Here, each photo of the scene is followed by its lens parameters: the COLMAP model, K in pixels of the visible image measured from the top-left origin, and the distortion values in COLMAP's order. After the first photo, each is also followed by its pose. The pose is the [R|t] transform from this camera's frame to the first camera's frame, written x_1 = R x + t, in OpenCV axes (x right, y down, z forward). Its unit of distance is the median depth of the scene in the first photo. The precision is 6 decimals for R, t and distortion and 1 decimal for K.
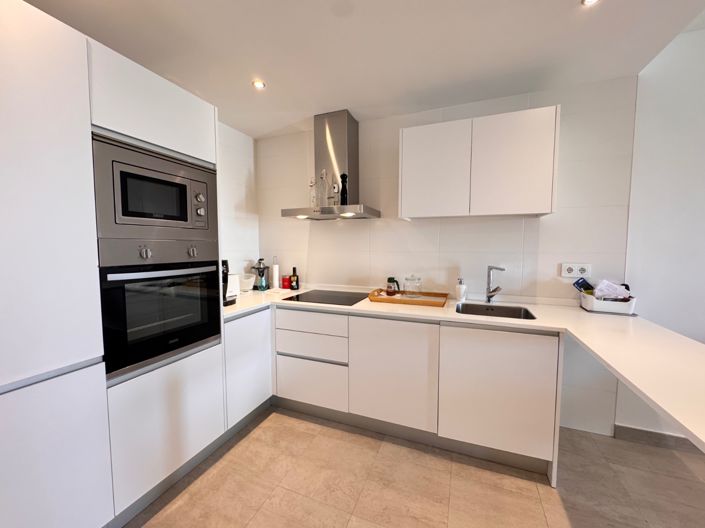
lens RADIAL K [[282.9, 0, 352.5], [0, 282.9, 264.0], [0, 0, 1]] dist [-0.000799, -0.000099]
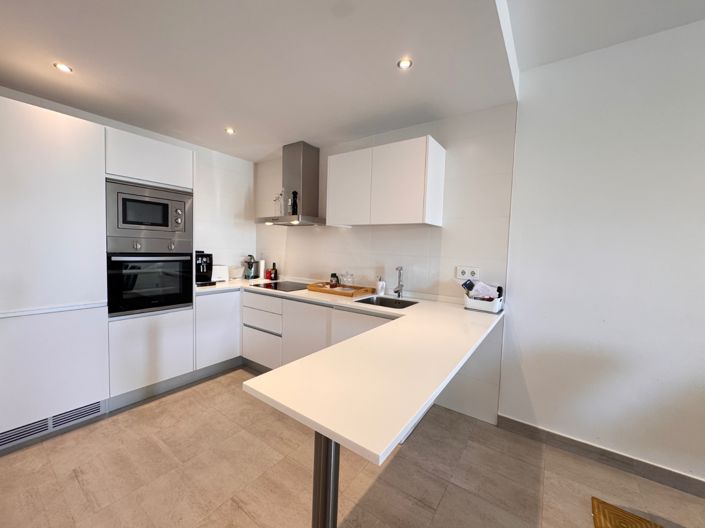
lens RADIAL K [[282.9, 0, 352.5], [0, 282.9, 264.0], [0, 0, 1]] dist [-0.000799, -0.000099]
pose [[0.970862, 0.043101, -0.235730, 0.606540], [-0.046232, 0.998901, -0.007765, 0.015552], [0.235136, 0.018437, 0.971788, -0.215920]]
